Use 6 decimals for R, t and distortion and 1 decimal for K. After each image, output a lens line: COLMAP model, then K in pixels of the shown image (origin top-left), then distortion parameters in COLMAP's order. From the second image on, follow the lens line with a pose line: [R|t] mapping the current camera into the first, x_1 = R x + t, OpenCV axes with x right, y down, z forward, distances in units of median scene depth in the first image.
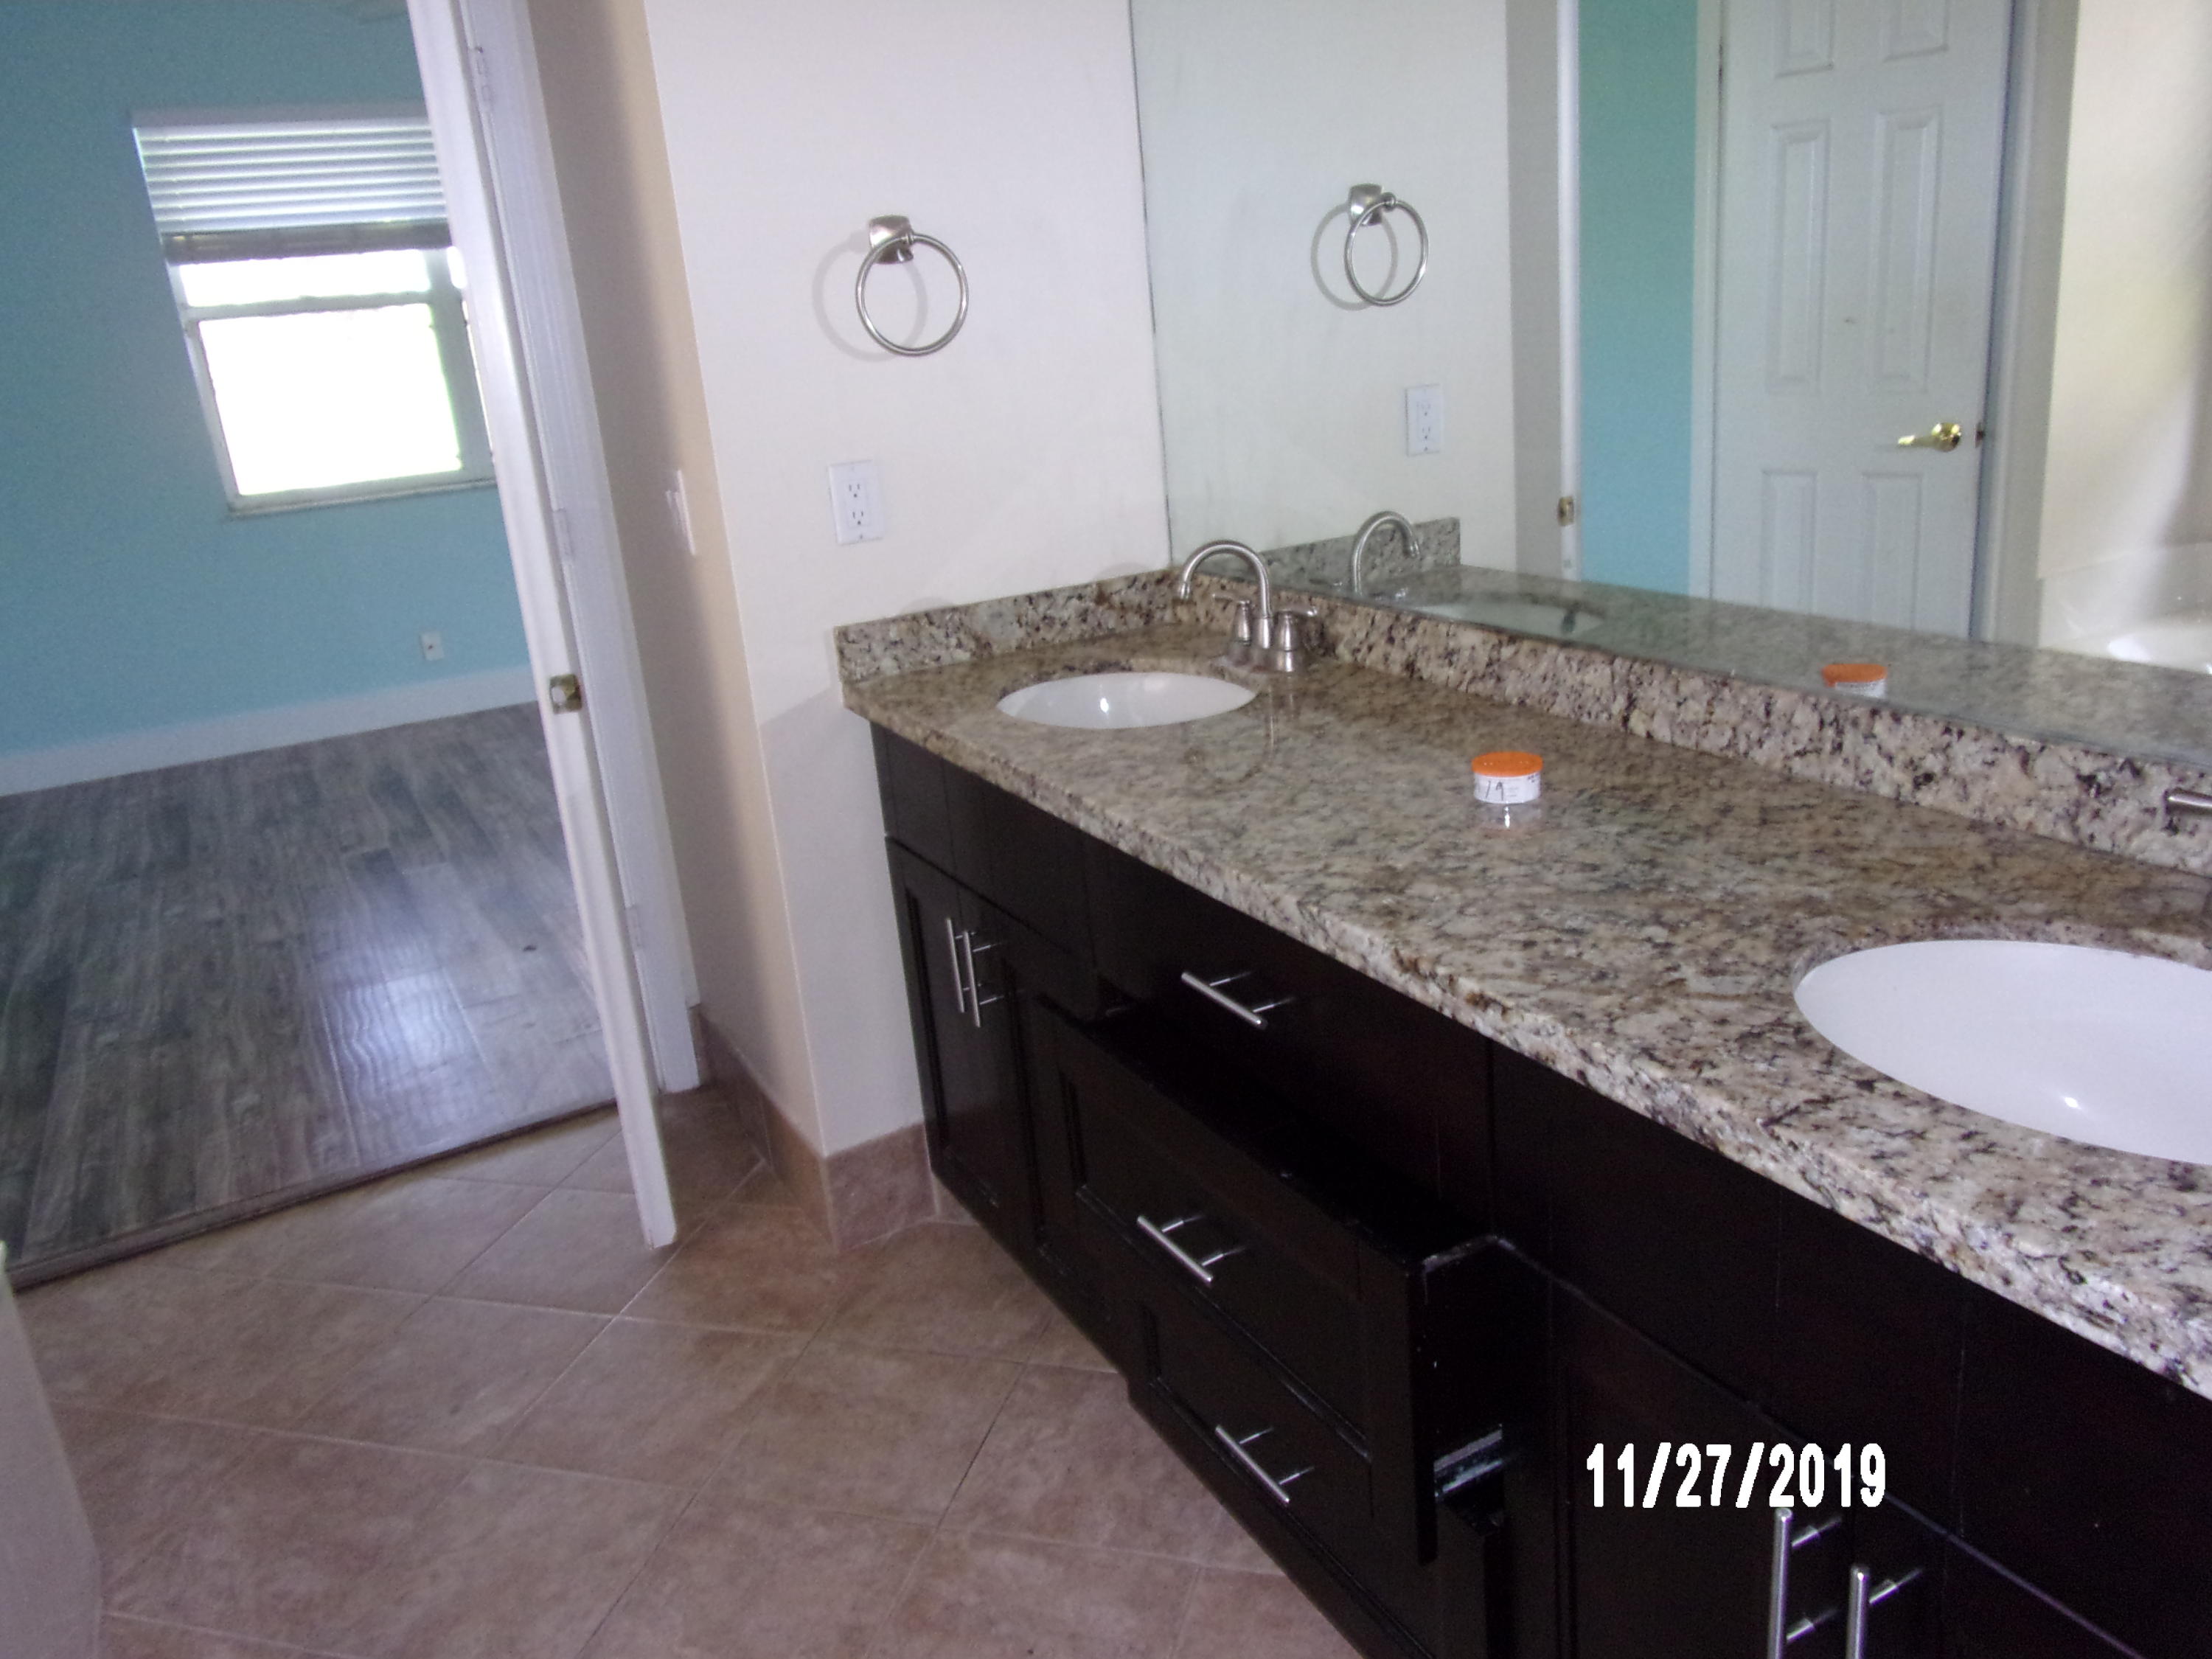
lens RADIAL K [[1656.5, 0, 1112.0], [0, 1656.5, 834.2], [0, 0, 1]] dist [-0.008693, -0.000188]
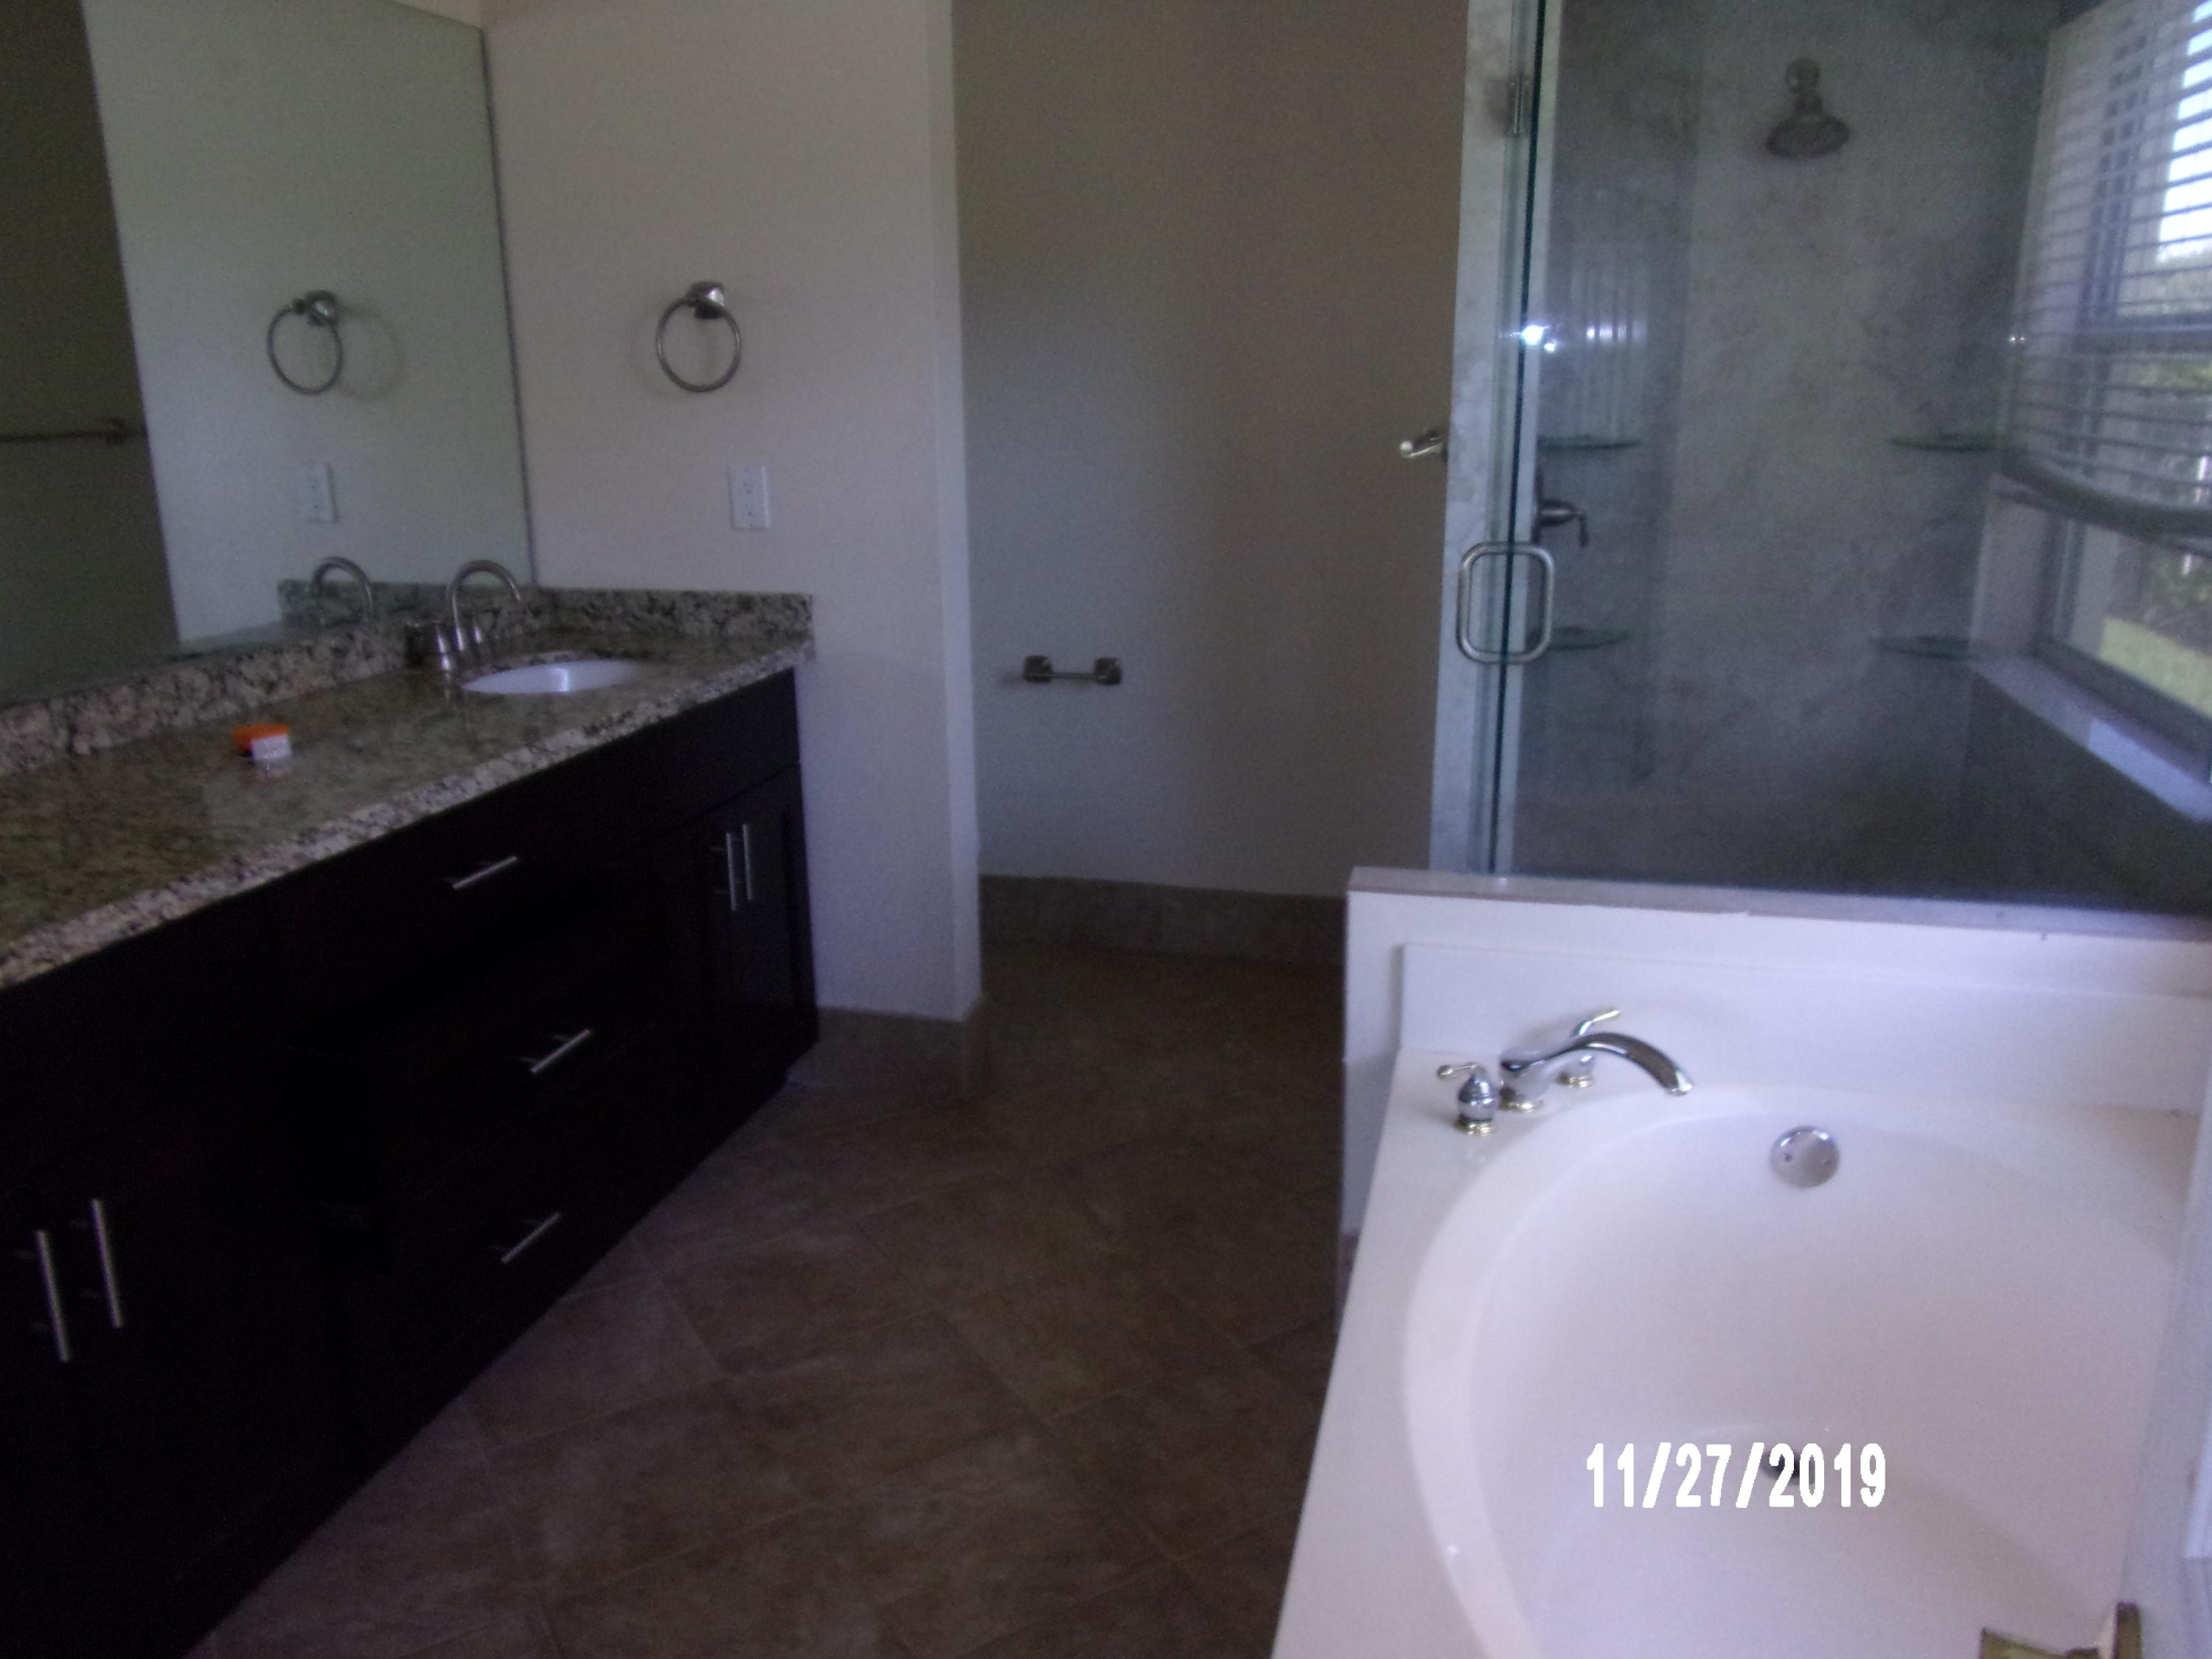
lens RADIAL K [[1656.5, 0, 1110.9], [0, 1656.5, 825.7], [0, 0, 1]] dist [-0.008693, -0.000188]
pose [[-0.734810, -0.088936, 0.672417, -1.193983], [0.280482, 0.862790, 0.420623, -0.352815], [-0.617563, 0.497678, -0.609042, 1.455443]]
